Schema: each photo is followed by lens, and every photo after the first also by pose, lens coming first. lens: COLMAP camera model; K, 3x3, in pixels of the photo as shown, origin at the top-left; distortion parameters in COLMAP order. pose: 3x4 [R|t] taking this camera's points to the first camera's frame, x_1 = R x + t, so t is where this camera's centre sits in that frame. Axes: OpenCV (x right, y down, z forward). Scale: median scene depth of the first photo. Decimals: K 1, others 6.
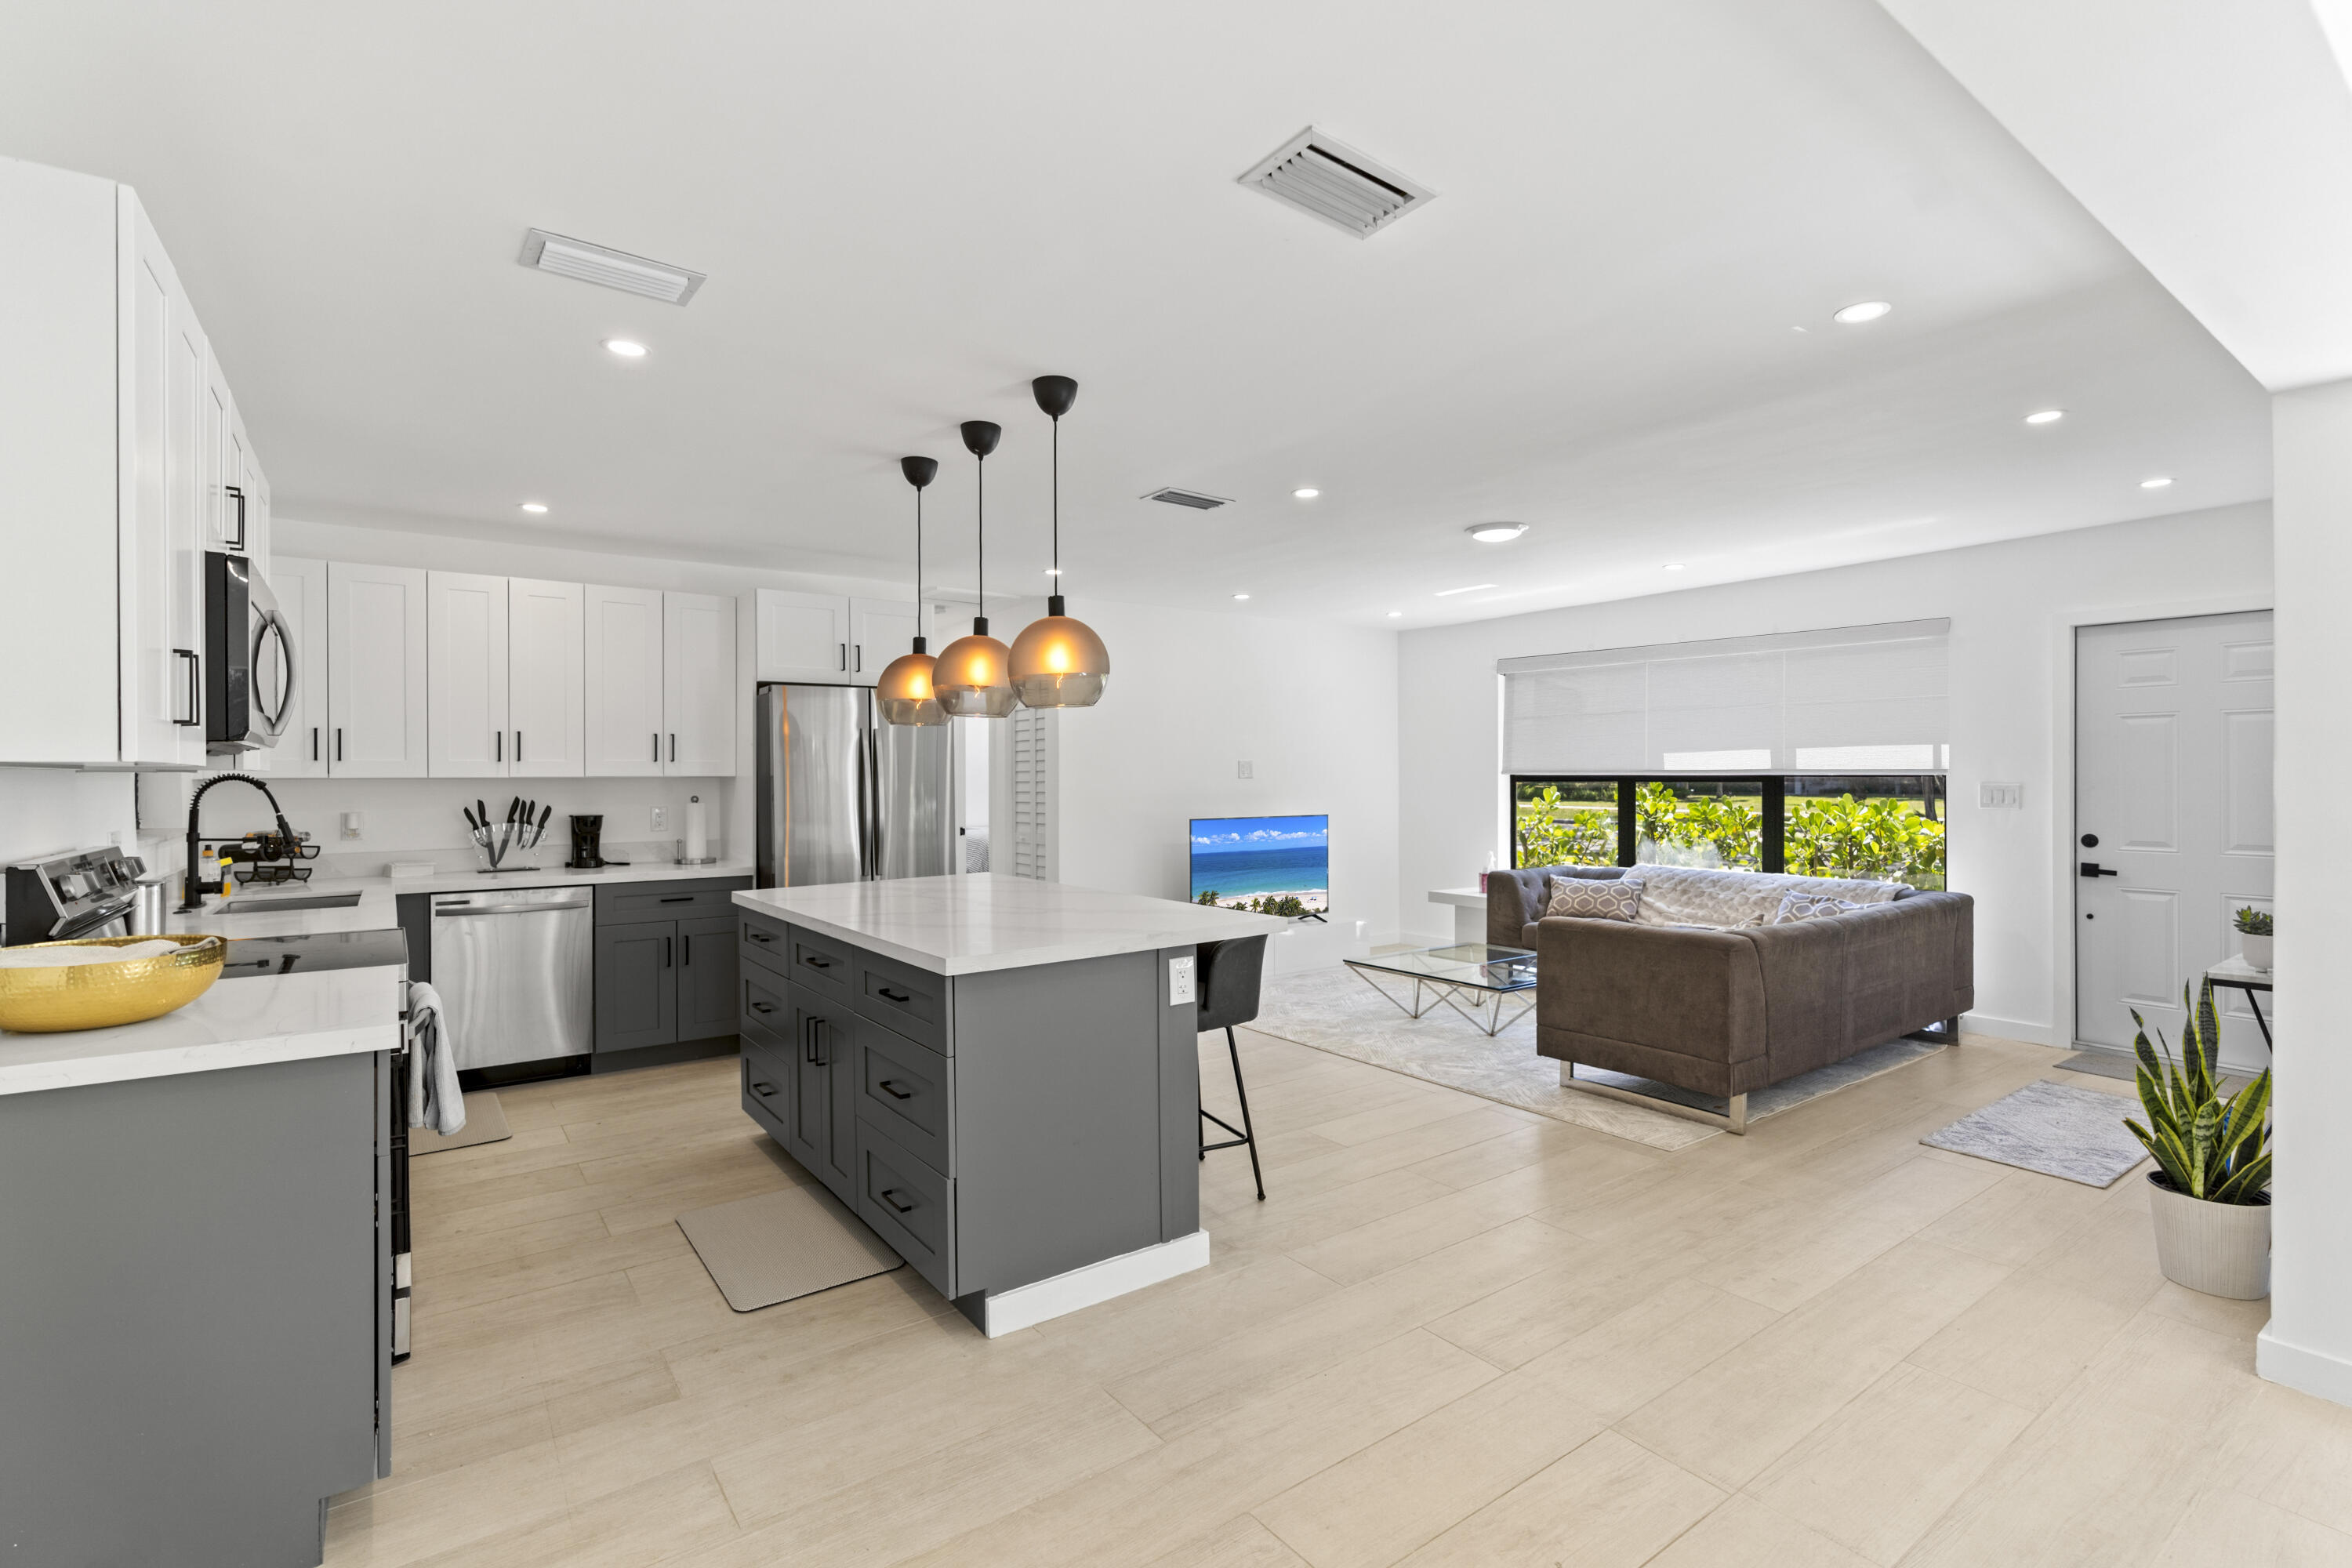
lens RADIAL K [[1079.3, 0, 1170.2], [0, 1079.3, 783.3], [0, 0, 1]] dist [-0.003353, 0.001247]
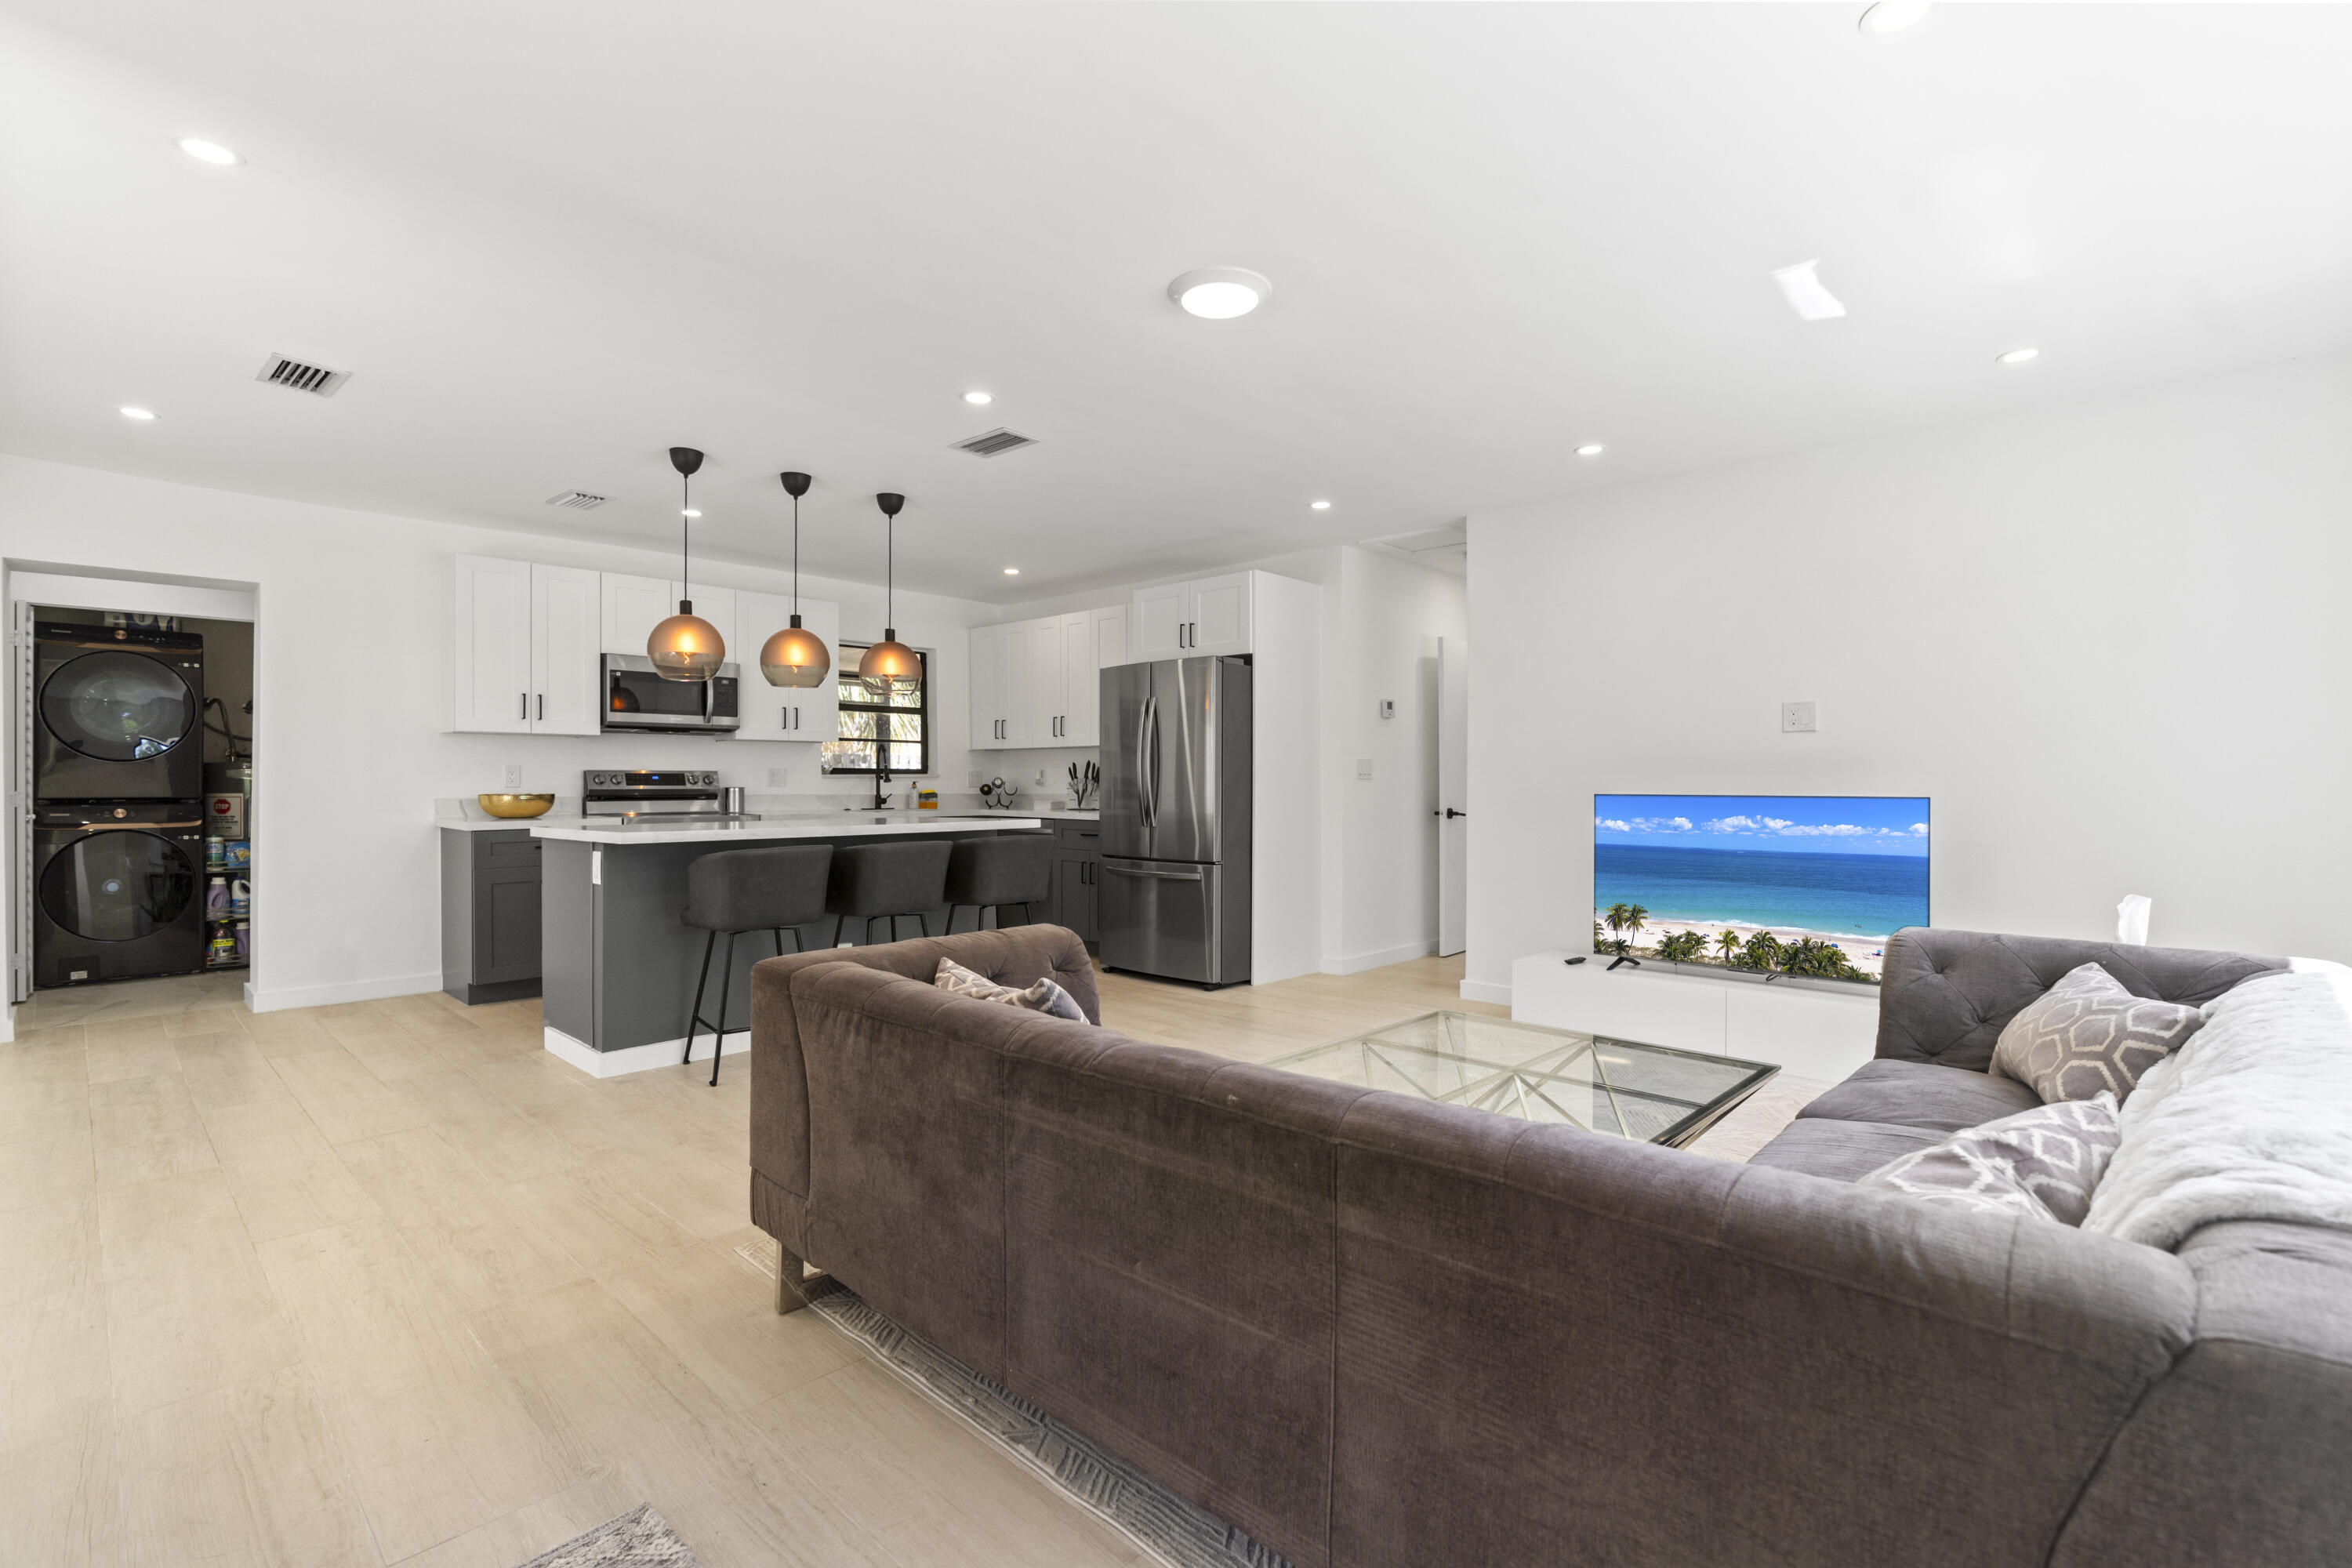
lens RADIAL K [[1060.3, 0, 1176.0], [0, 1060.3, 784.0], [0, 0, 1]] dist [-0.000897, -0.000444]
pose [[0.185285, 0.007537, -0.982656, 0.872330], [-0.006731, 0.999957, 0.006400, 0.035244], [0.982662, 0.005429, 0.185328, 0.860743]]
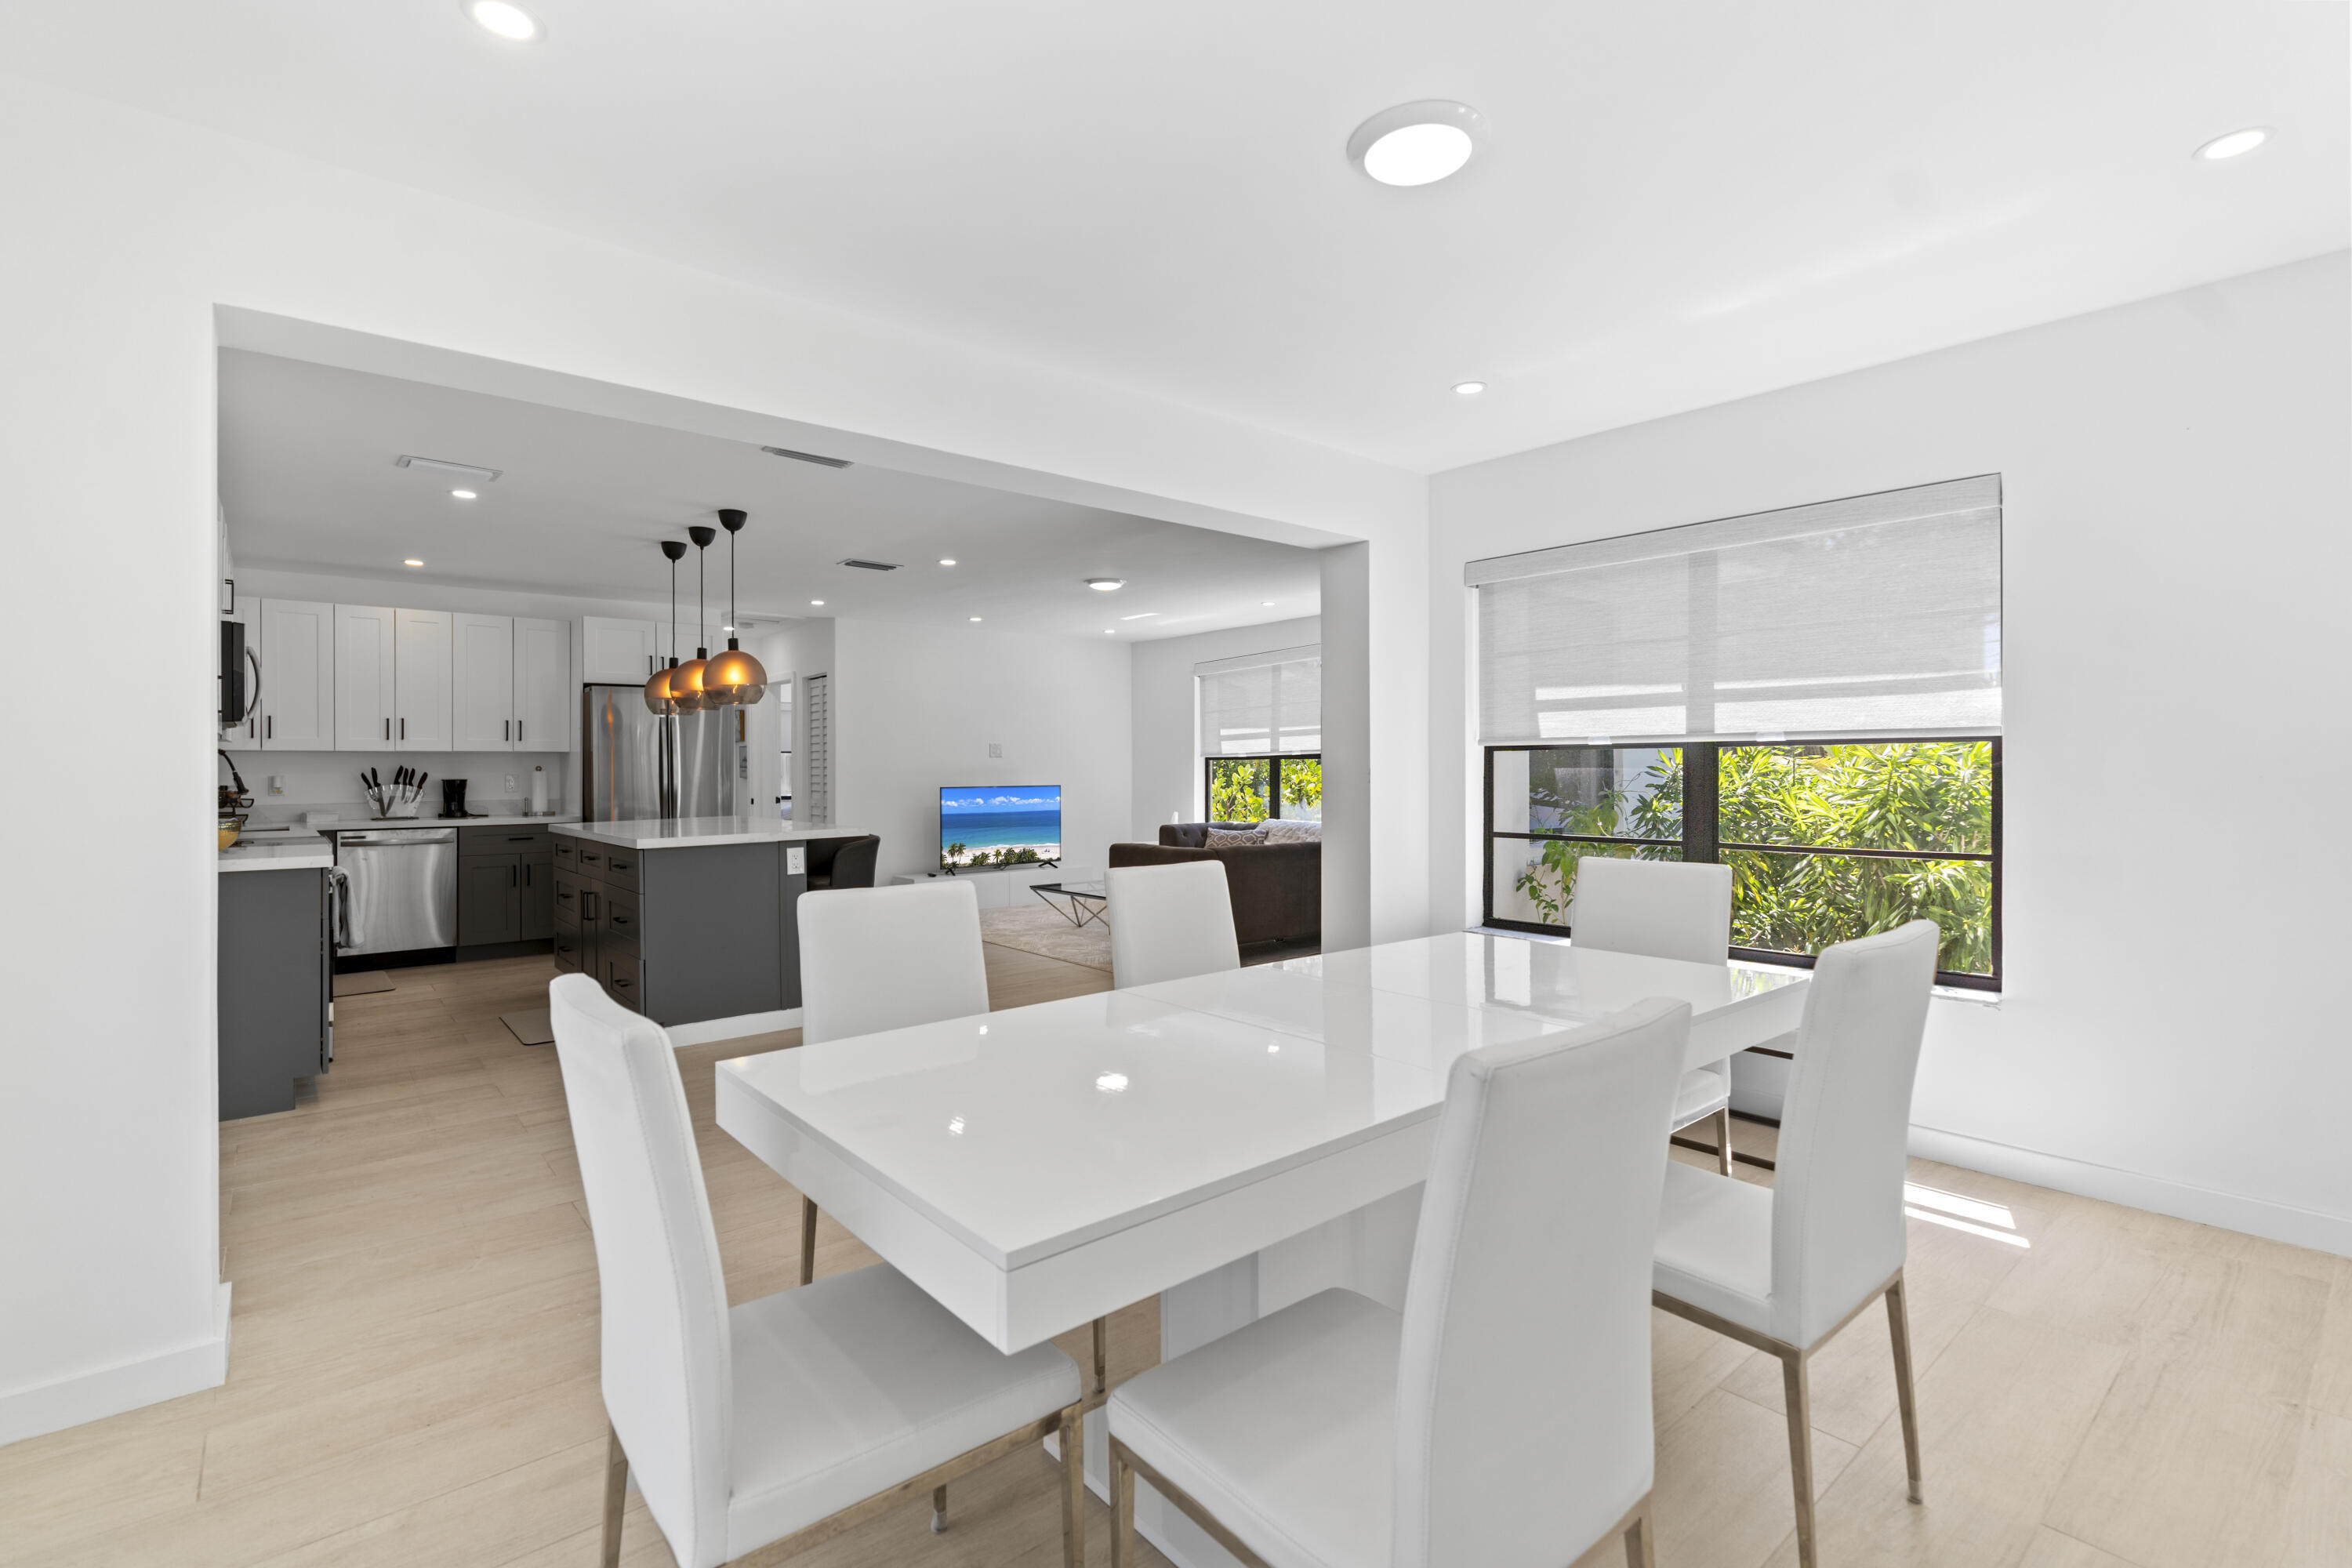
lens RADIAL K [[1076.0, 0, 1161.7], [0, 1076.0, 771.7], [0, 0, 1]] dist [0.007290, 0.000359]
pose [[0.998025, -0.000038, 0.062816, 0.284961], [0.000258, 0.999994, -0.003503, 0.025739], [-0.062815, 0.003513, 0.998019, -0.450811]]
